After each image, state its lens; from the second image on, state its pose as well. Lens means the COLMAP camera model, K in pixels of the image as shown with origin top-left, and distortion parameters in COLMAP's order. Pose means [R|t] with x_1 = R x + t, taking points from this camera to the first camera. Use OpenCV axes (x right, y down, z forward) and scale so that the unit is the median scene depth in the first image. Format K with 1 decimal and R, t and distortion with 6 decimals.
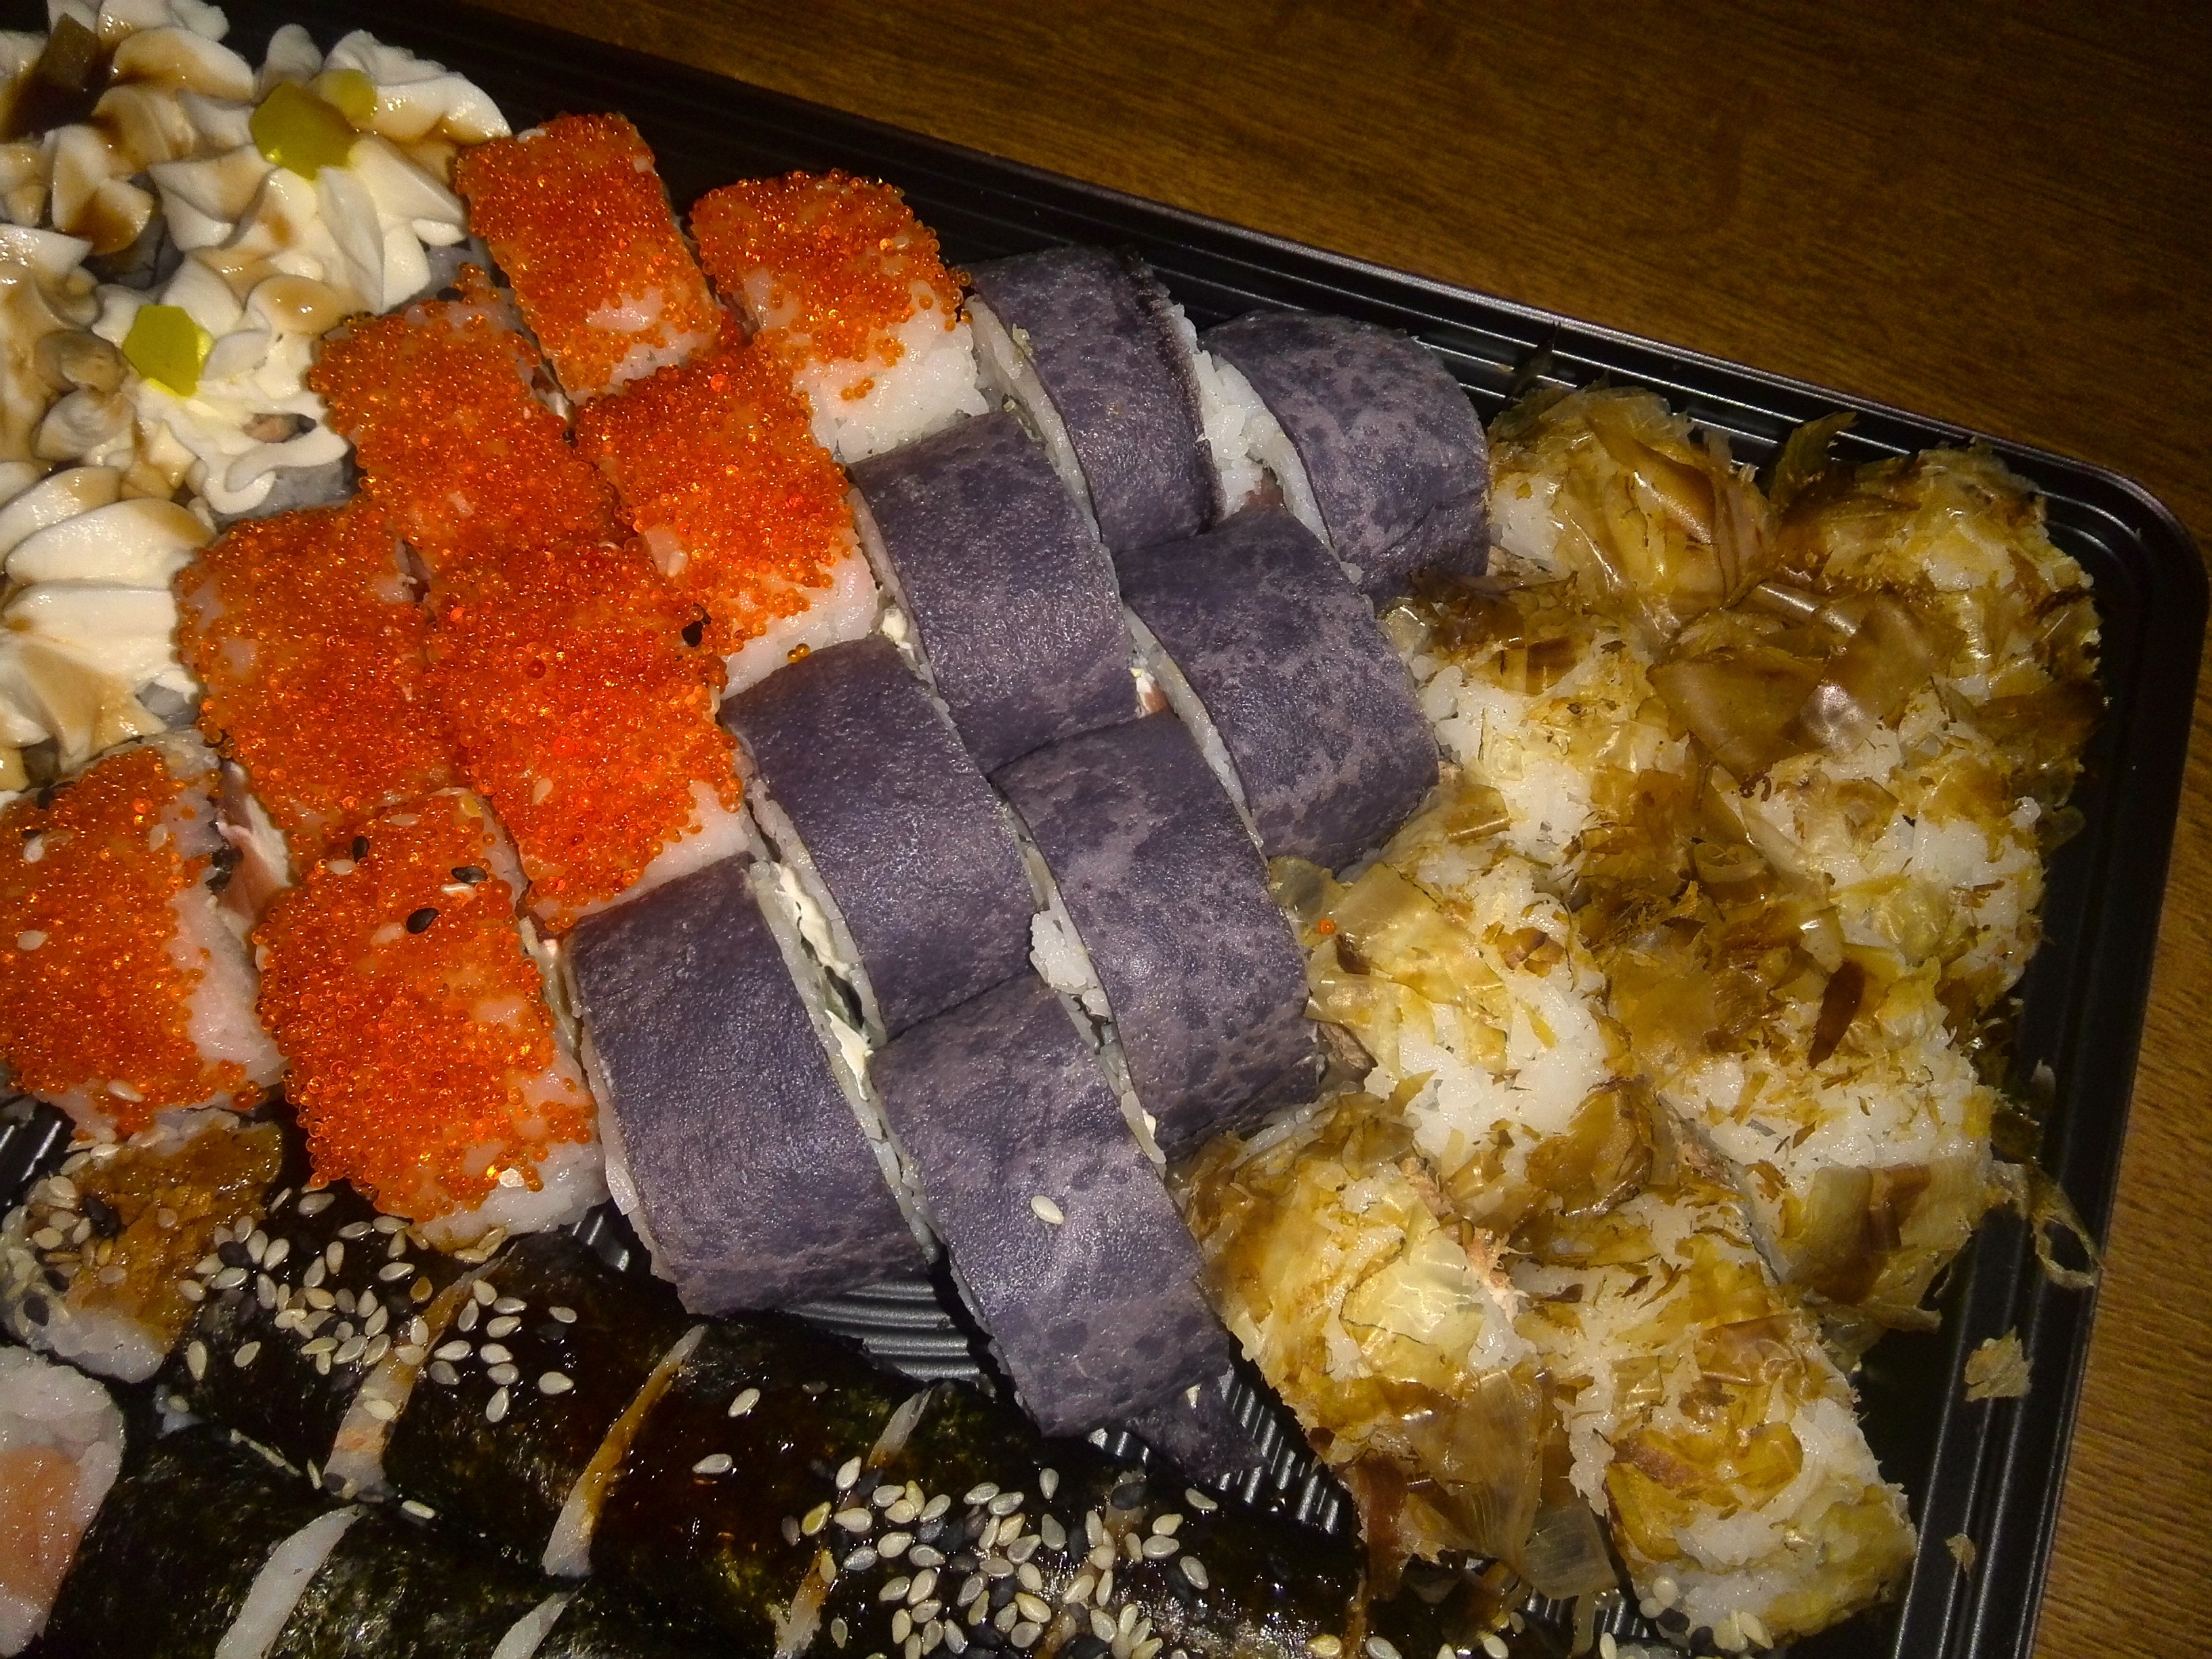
lens RADIAL K [[1802.2, 0, 1097.1], [0, 1802.2, 873.9], [0, 0, 1]] dist [0.116174, -0.226783]
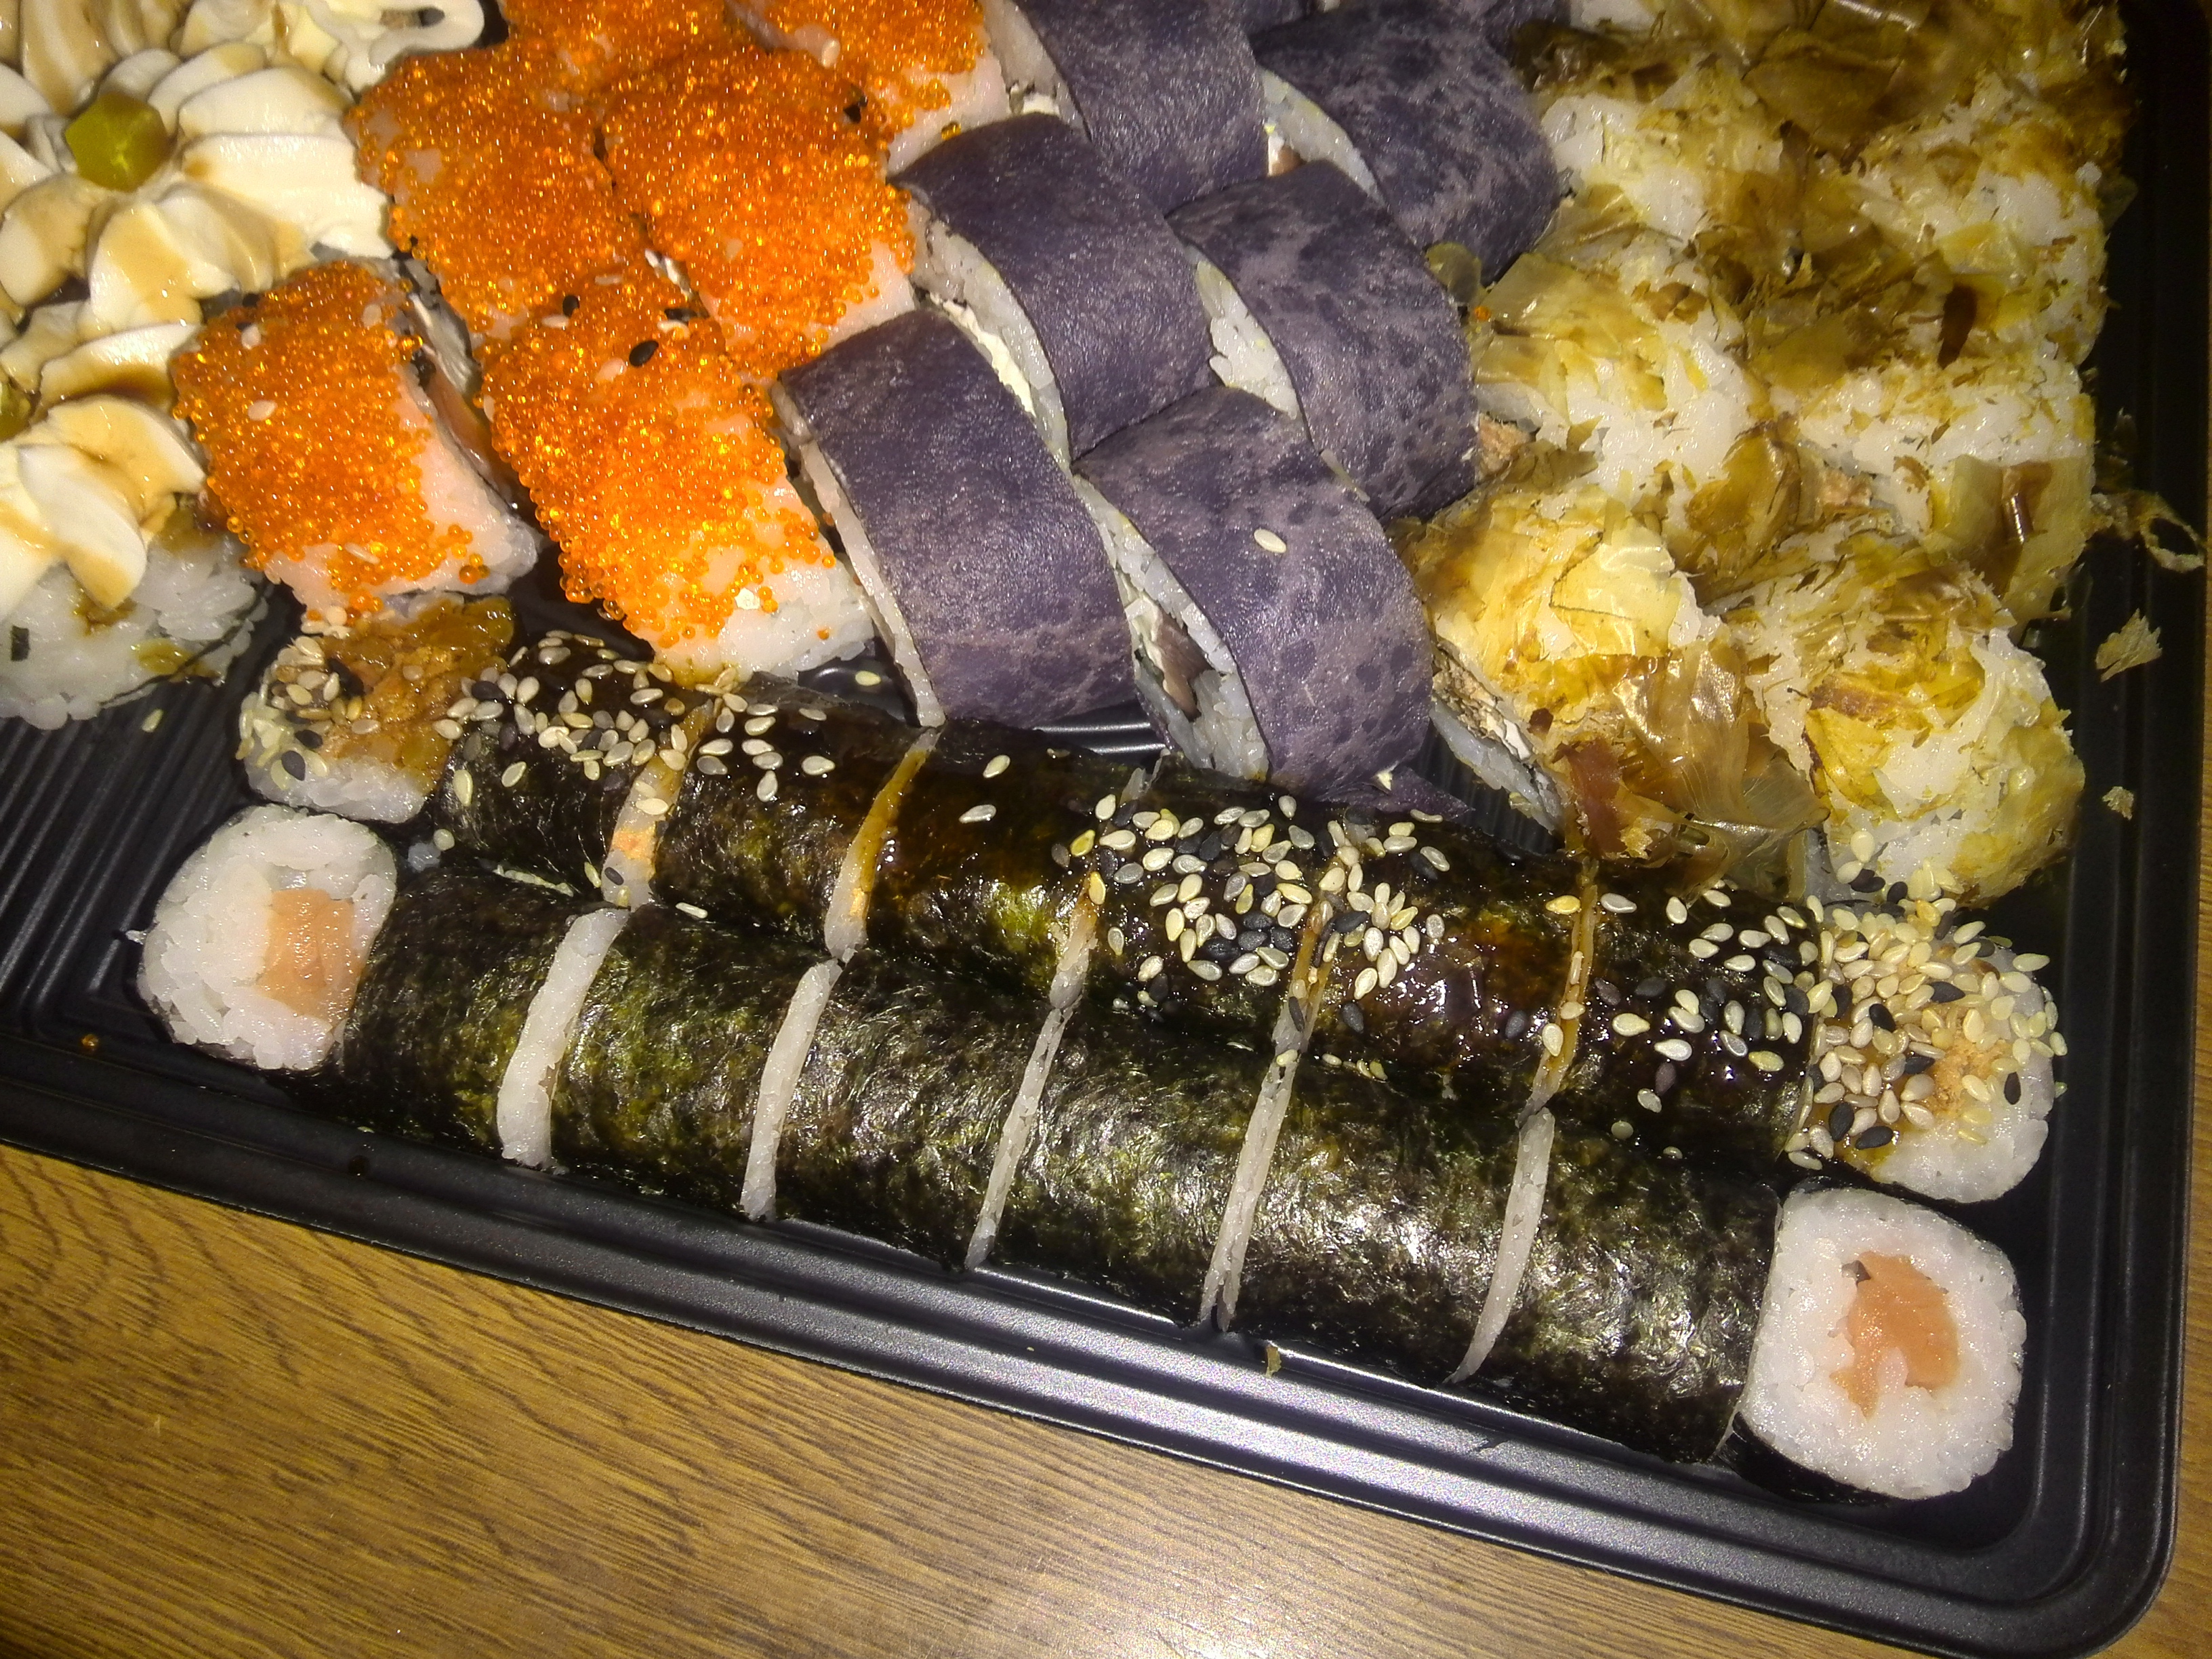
lens RADIAL K [[1813.9, 0, 1118.5], [0, 1813.9, 829.7], [0, 0, 1]] dist [0.126481, -0.257097]
pose [[0.994497, -0.089473, 0.054503, -0.179180], [0.090843, 0.995595, -0.023195, 0.349261], [-0.052188, 0.028018, 0.998244, -0.068537]]
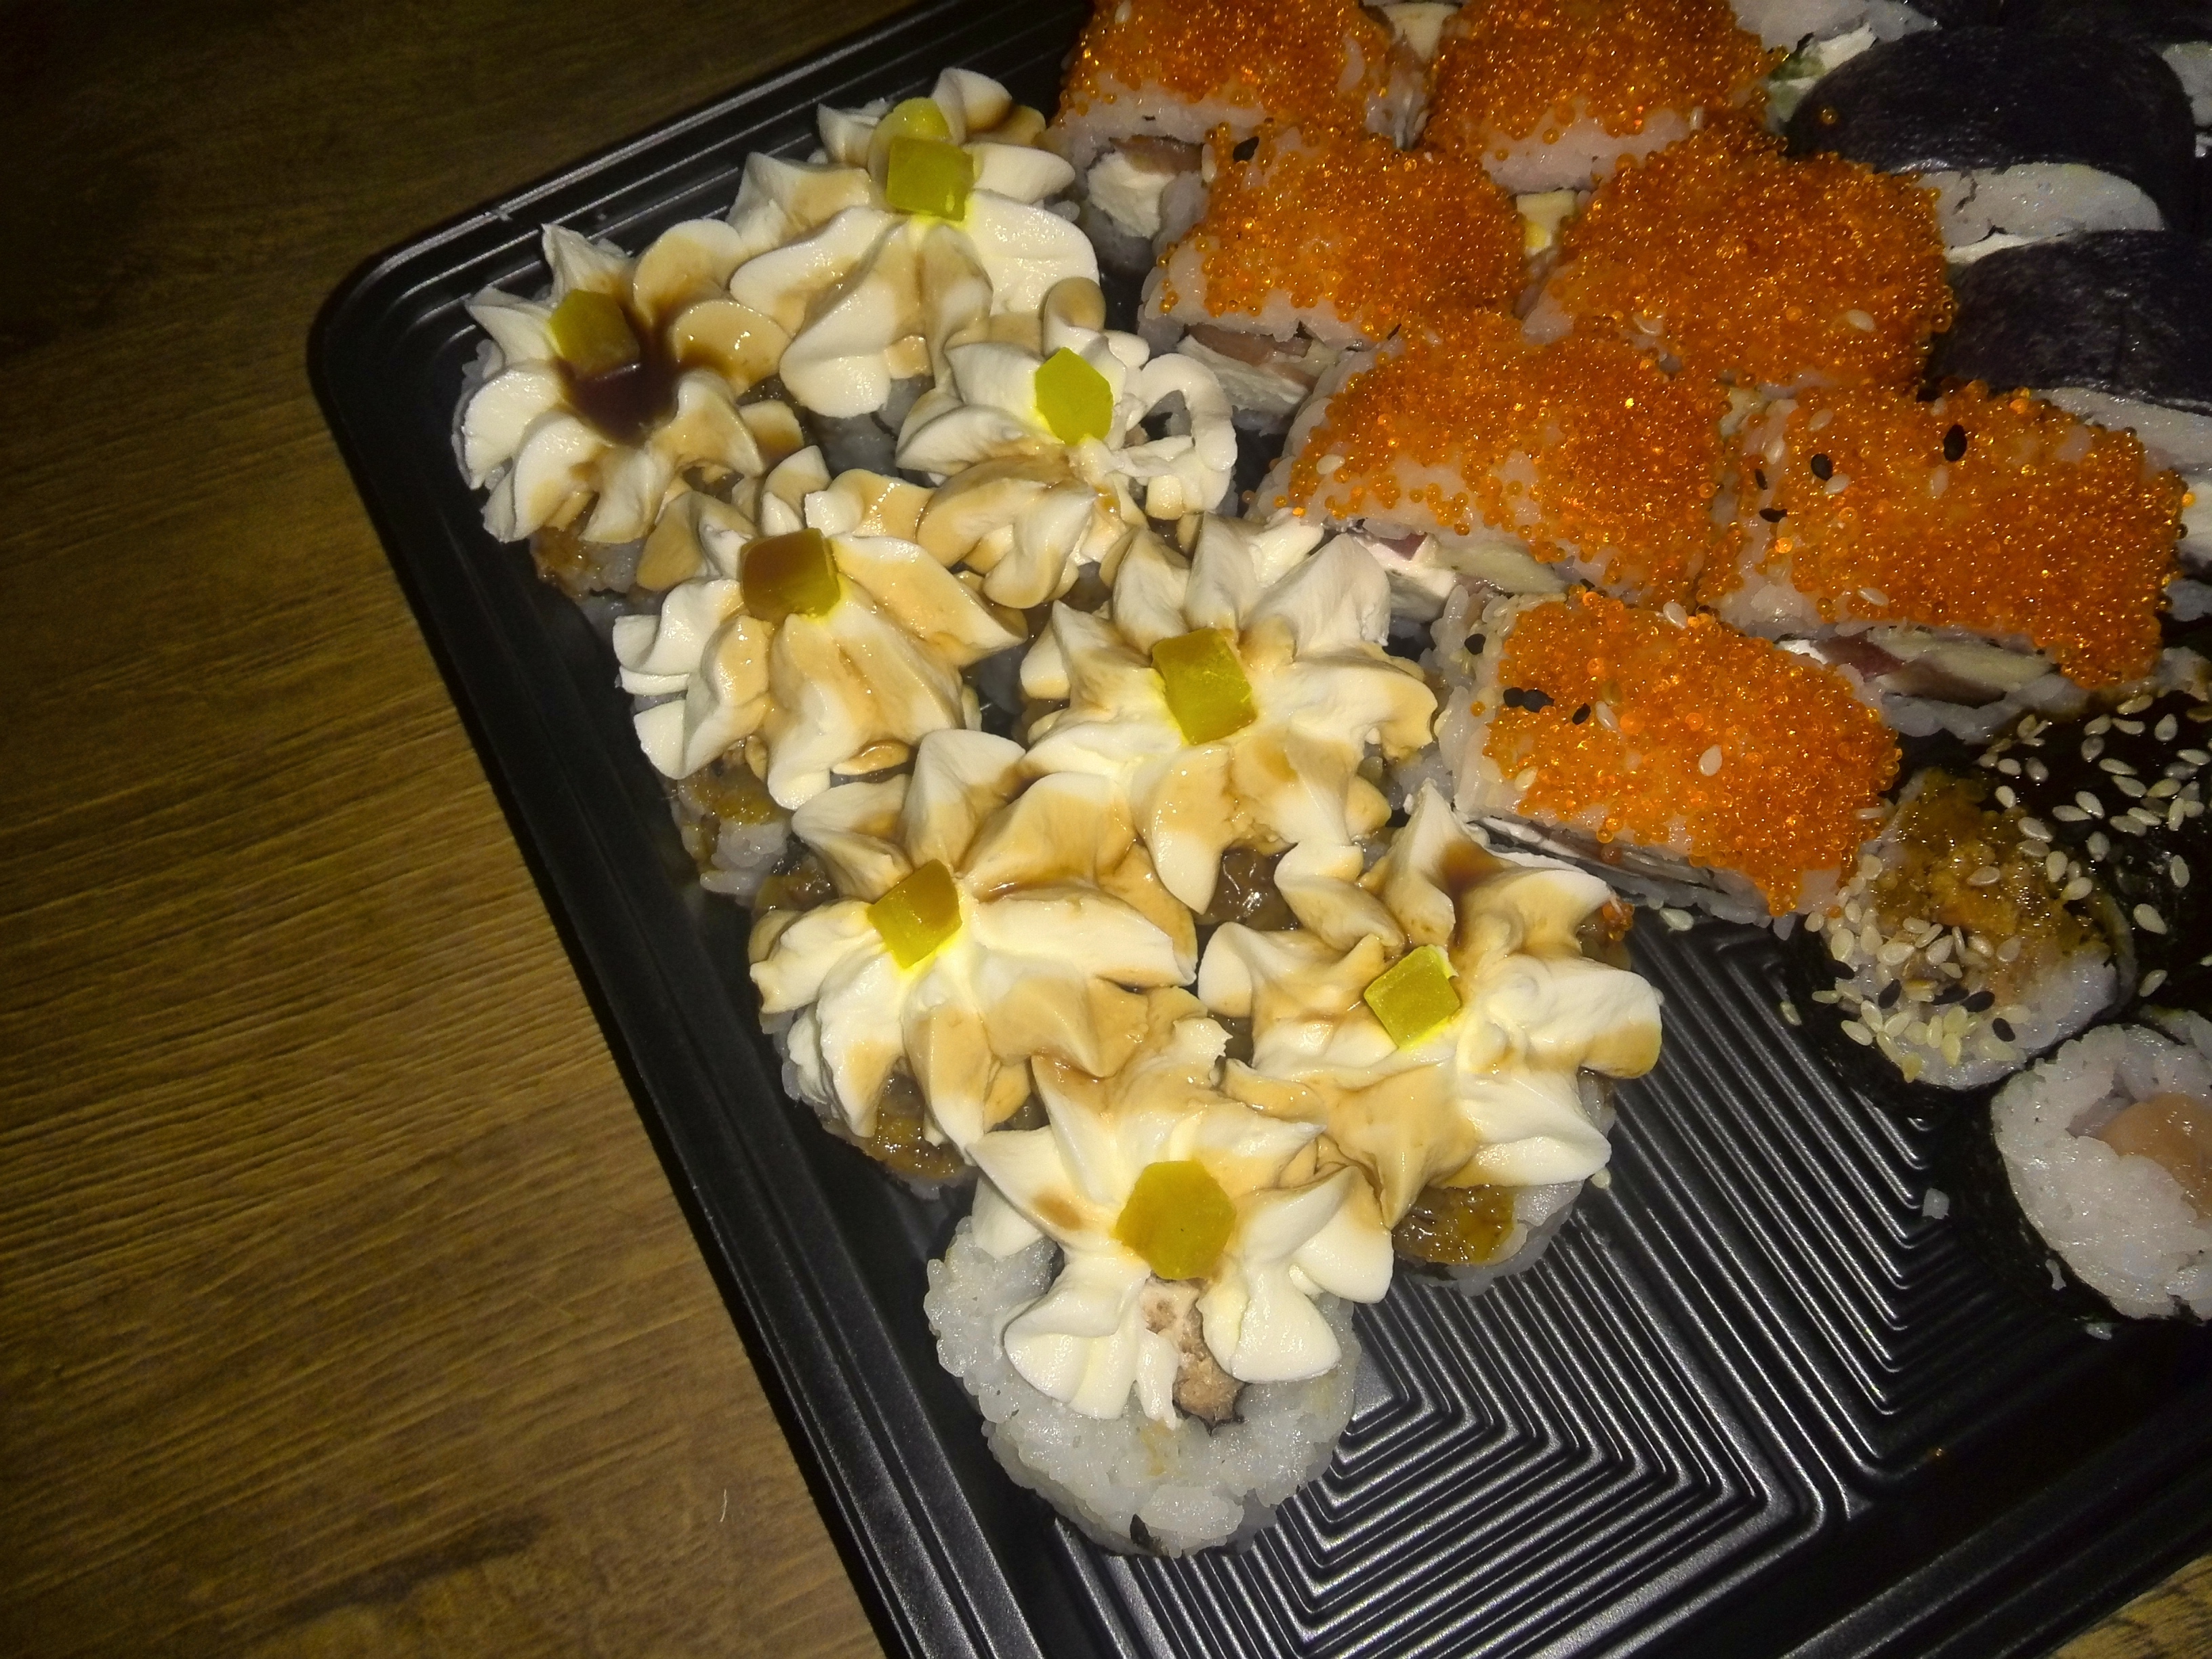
lens RADIAL K [[1813.9, 0, 1118.5], [0, 1813.9, 829.7], [0, 0, 1]] dist [0.126481, -0.257097]
pose [[0.646964, -0.711085, 0.275309, -1.077934], [0.724939, 0.685539, 0.067078, -0.224769], [-0.236434, 0.156185, 0.959013, 0.193053]]
